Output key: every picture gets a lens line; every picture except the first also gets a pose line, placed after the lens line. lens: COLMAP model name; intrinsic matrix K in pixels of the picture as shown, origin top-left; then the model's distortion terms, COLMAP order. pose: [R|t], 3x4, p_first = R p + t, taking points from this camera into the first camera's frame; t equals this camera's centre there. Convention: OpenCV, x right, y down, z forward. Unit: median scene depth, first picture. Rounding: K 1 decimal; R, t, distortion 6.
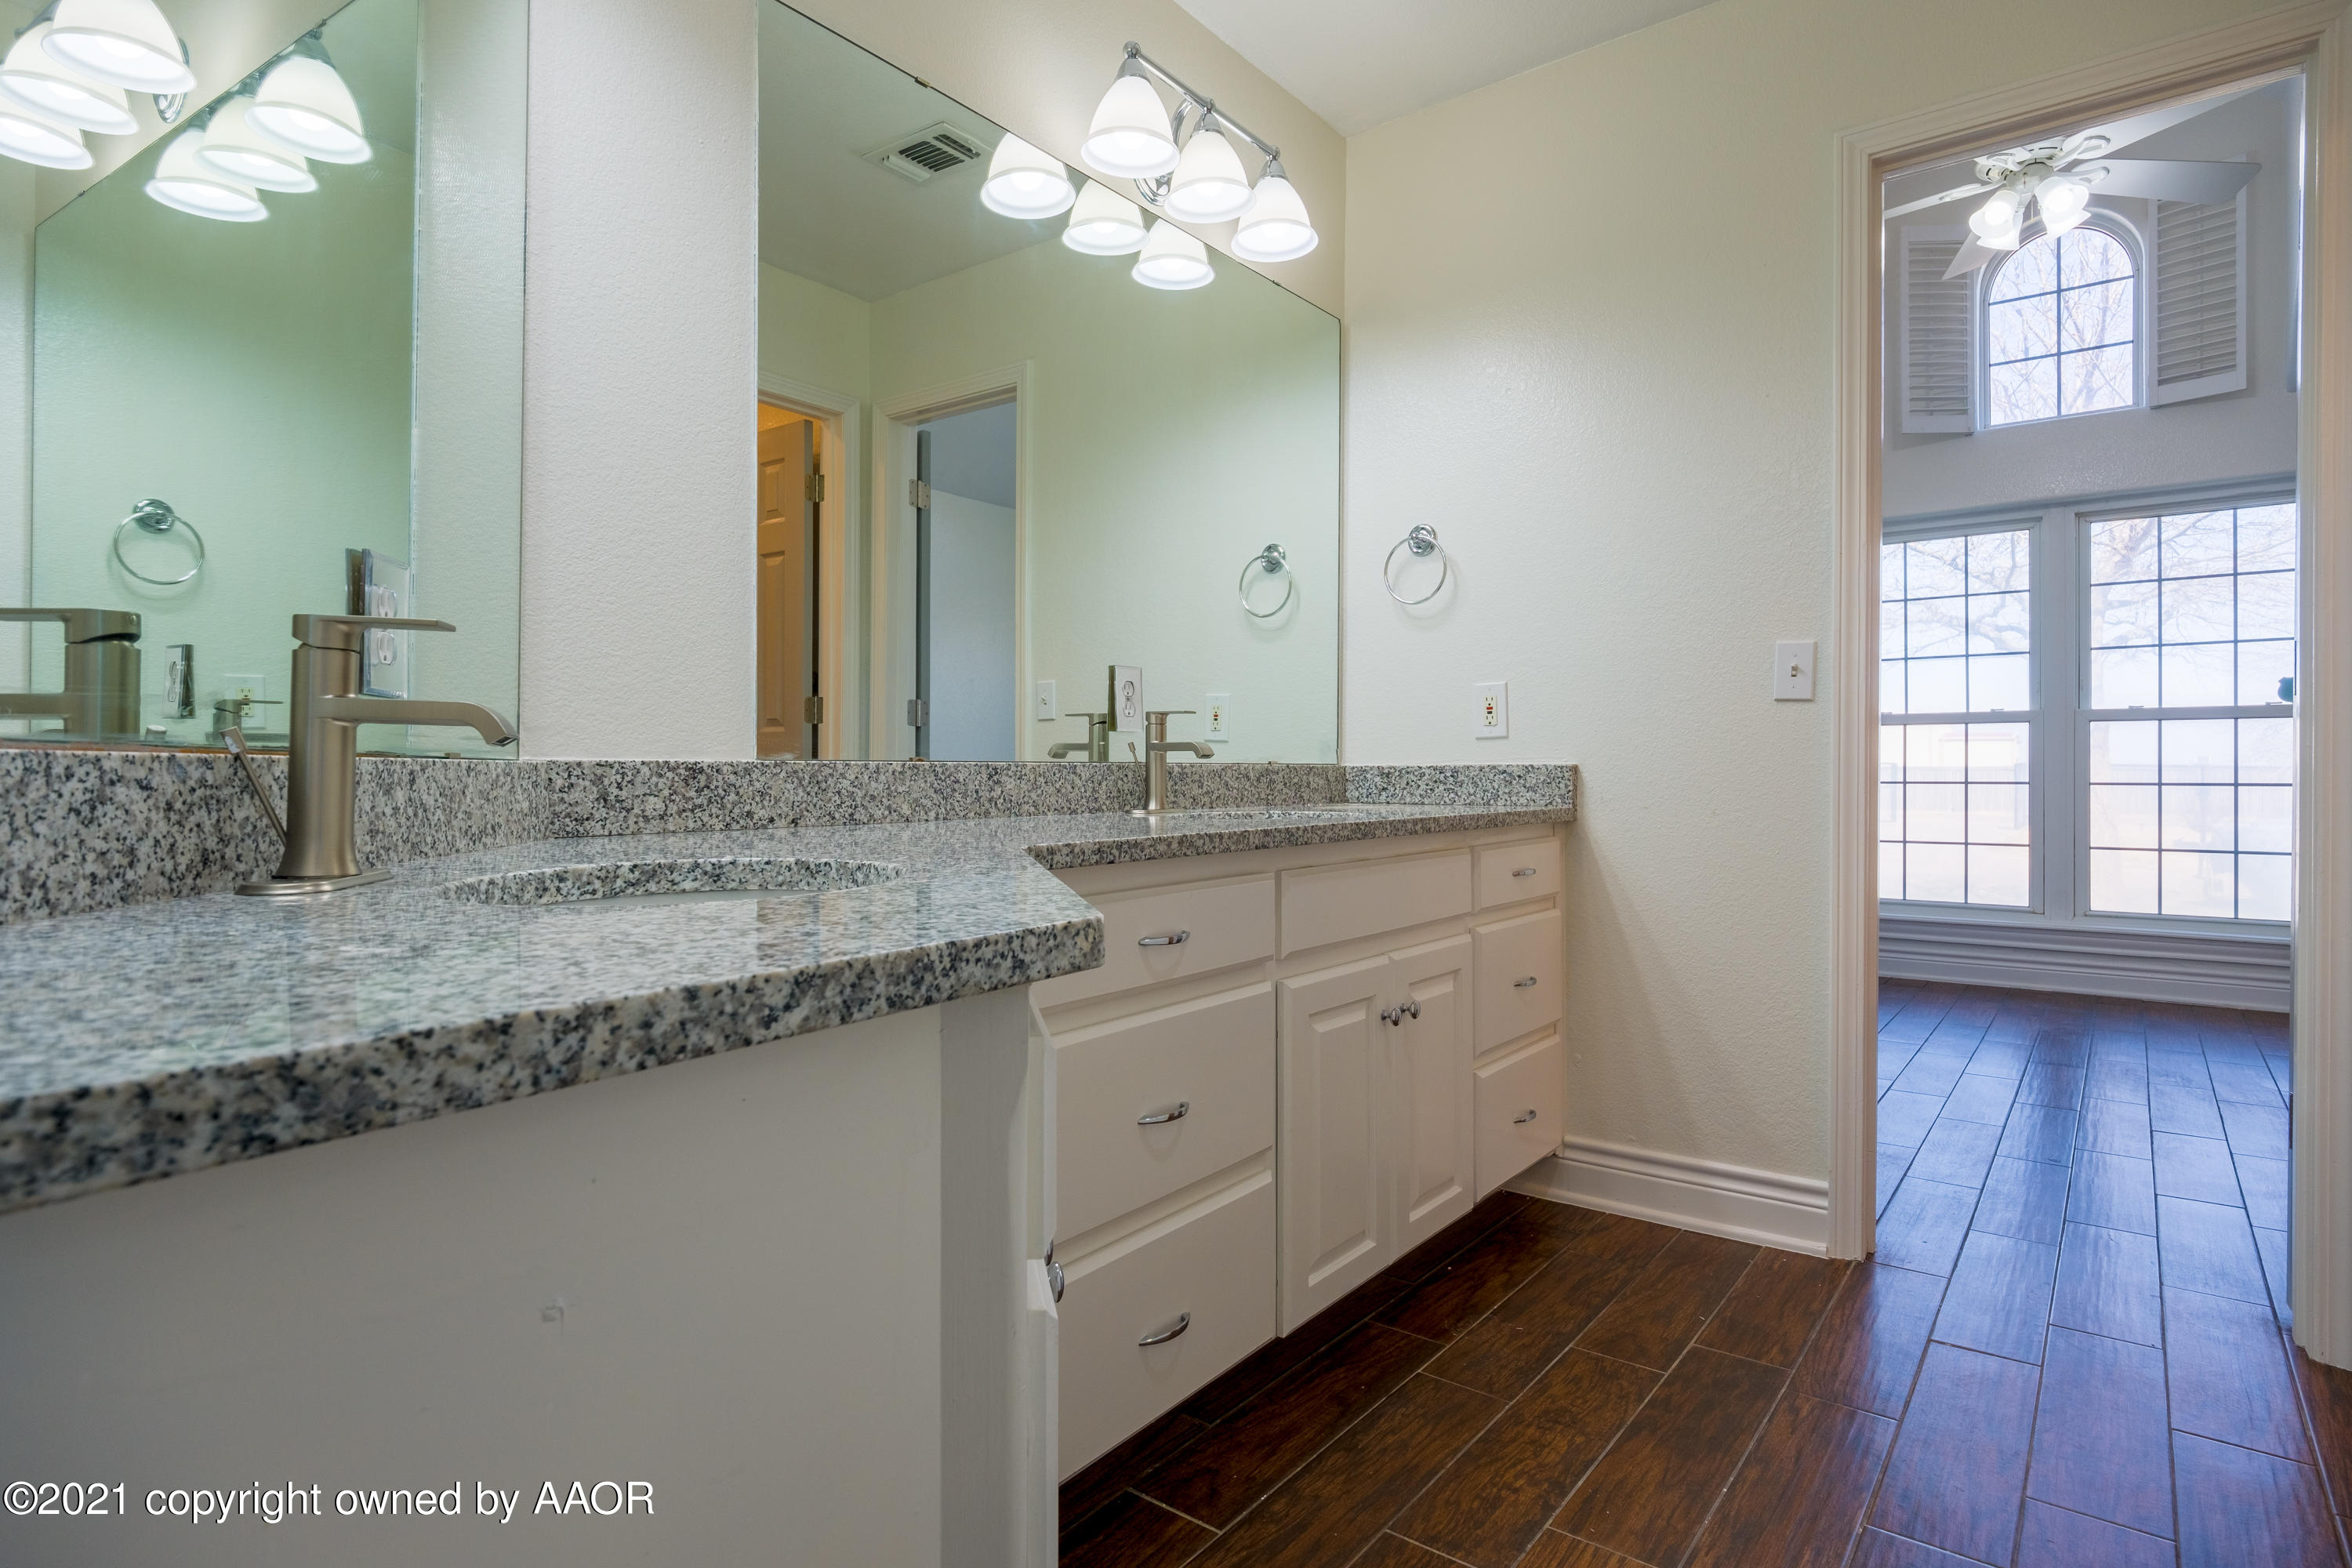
lens RADIAL K [[1193.2, 0, 1181.9], [0, 1193.2, 776.6], [0, 0, 1]] dist [0.002714, -0.000173]
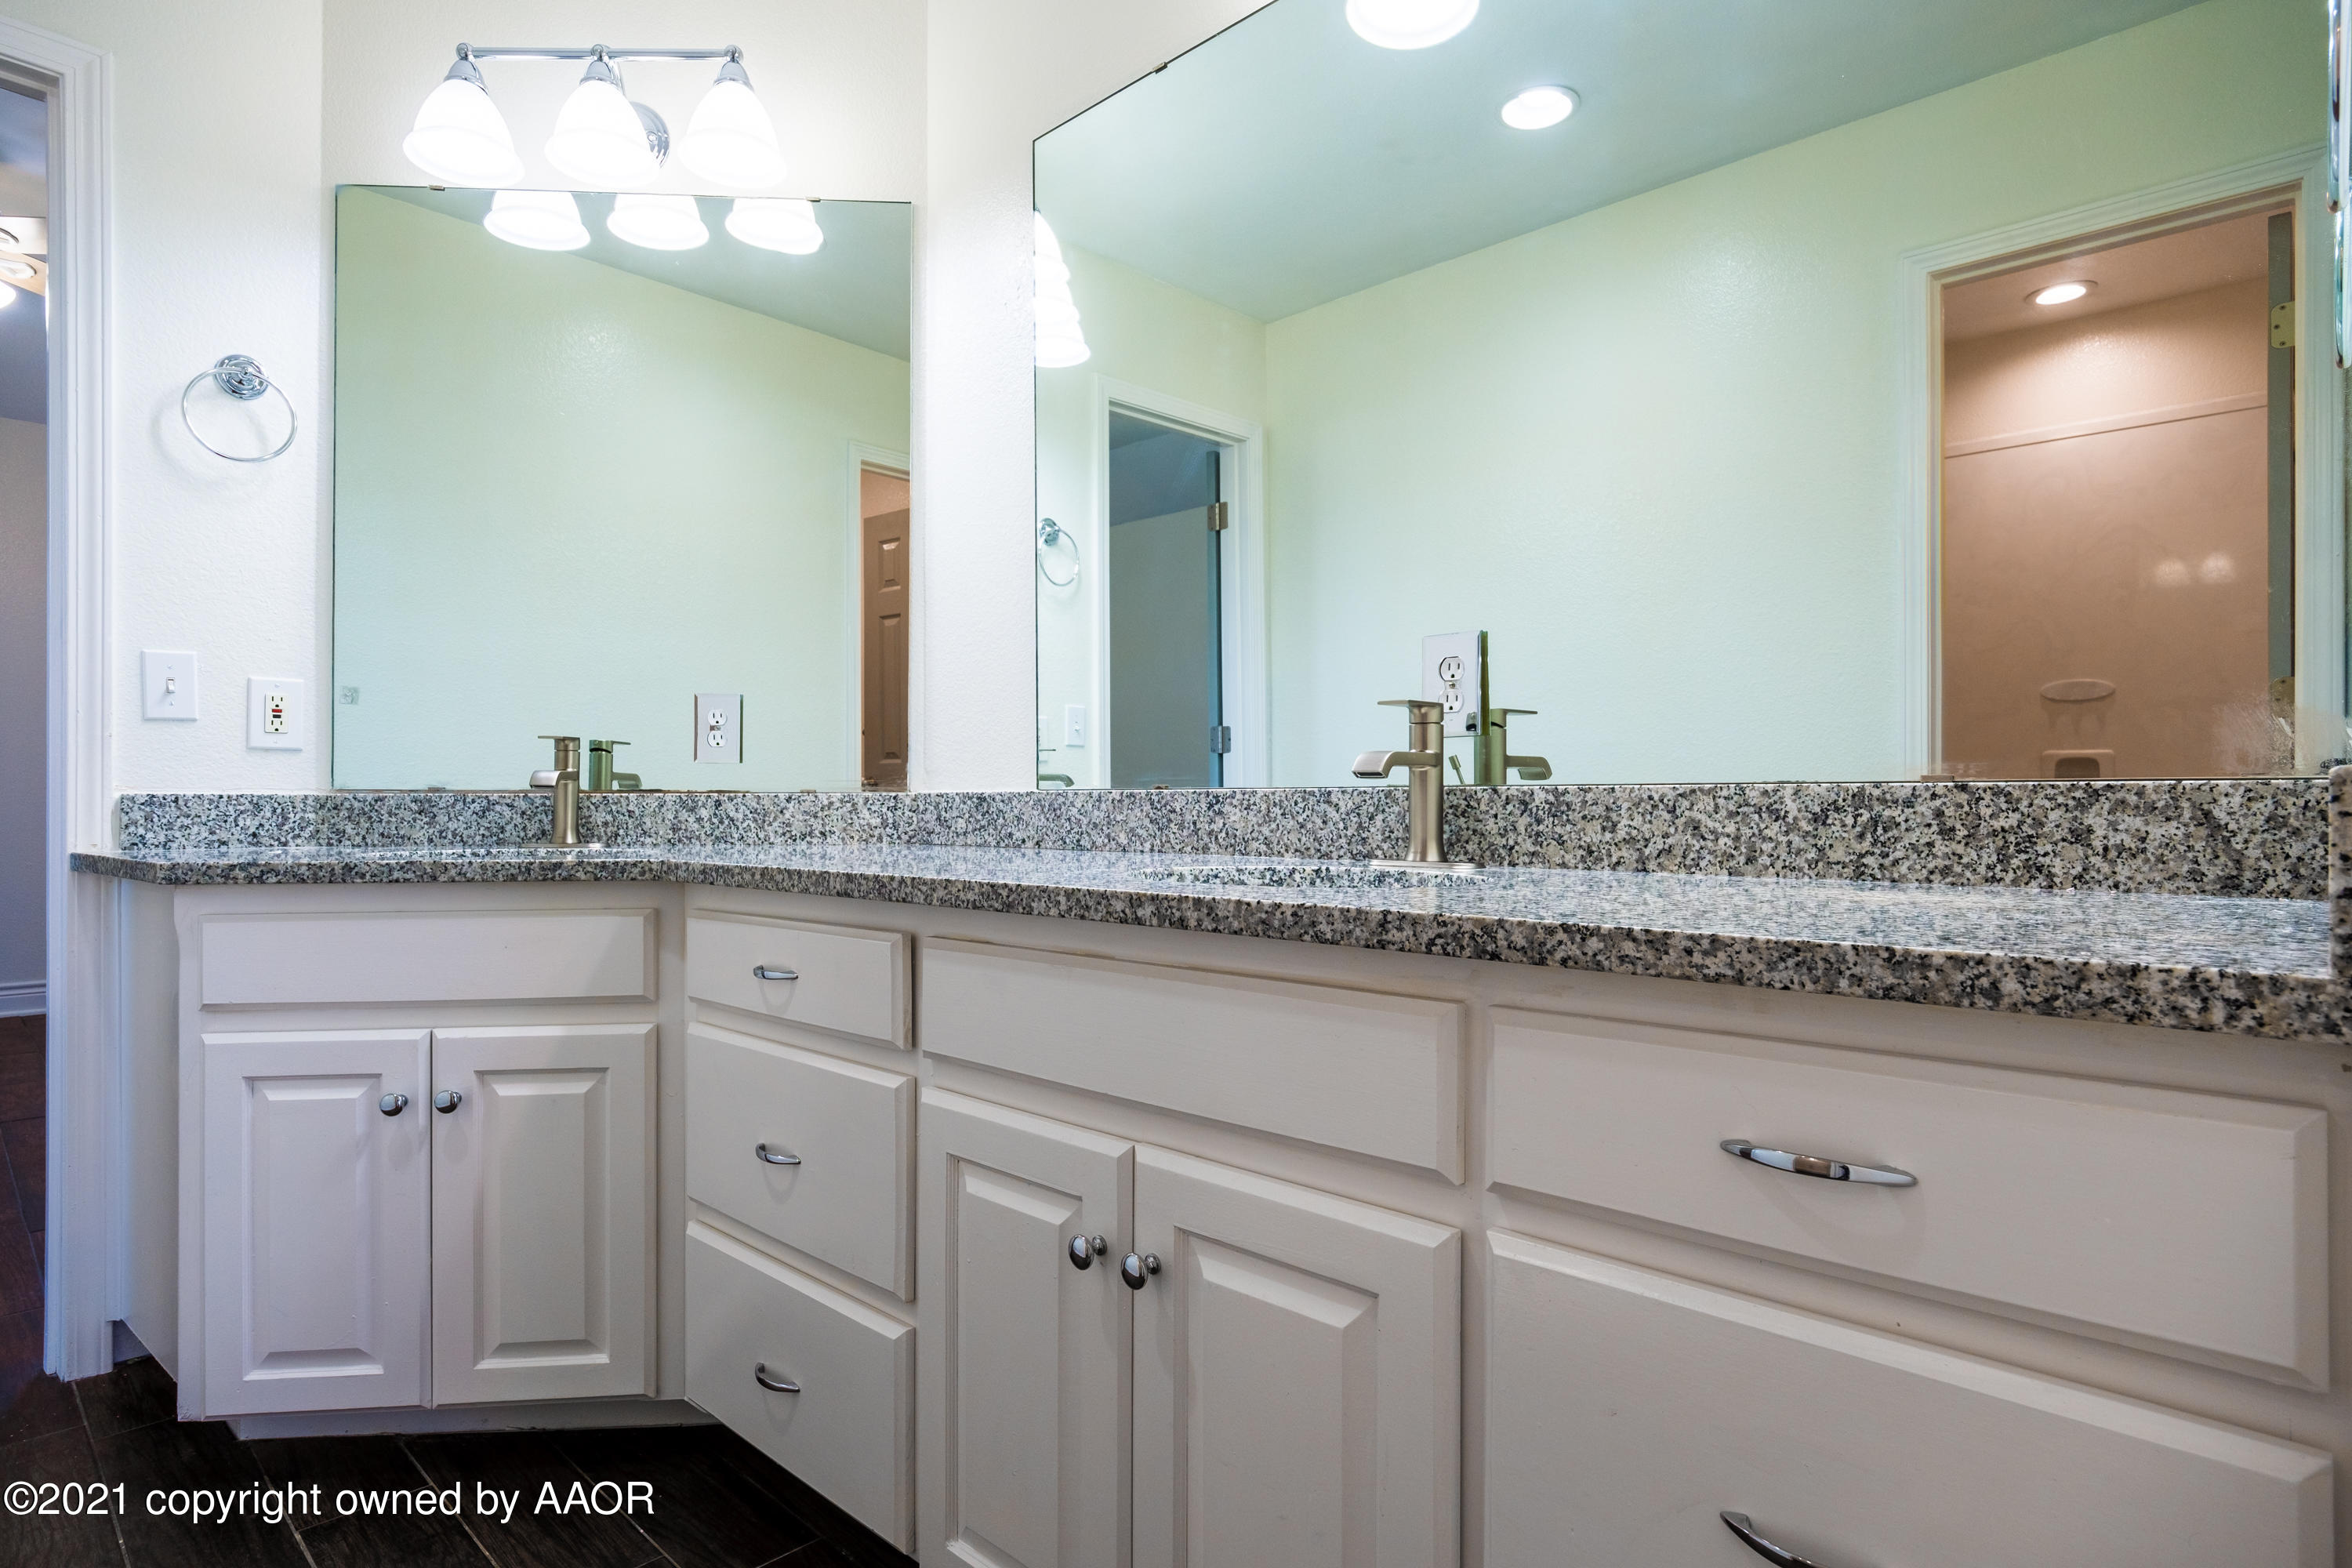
lens RADIAL K [[1193.2, 0, 1176.8], [0, 1193.2, 799.0], [0, 0, 1]] dist [0.002714, -0.000173]
pose [[-0.084018, -0.000307, -0.996464, 0.745458], [-0.003269, 0.999995, -0.000033, -0.005154], [0.996459, 0.003255, -0.084018, 1.134938]]
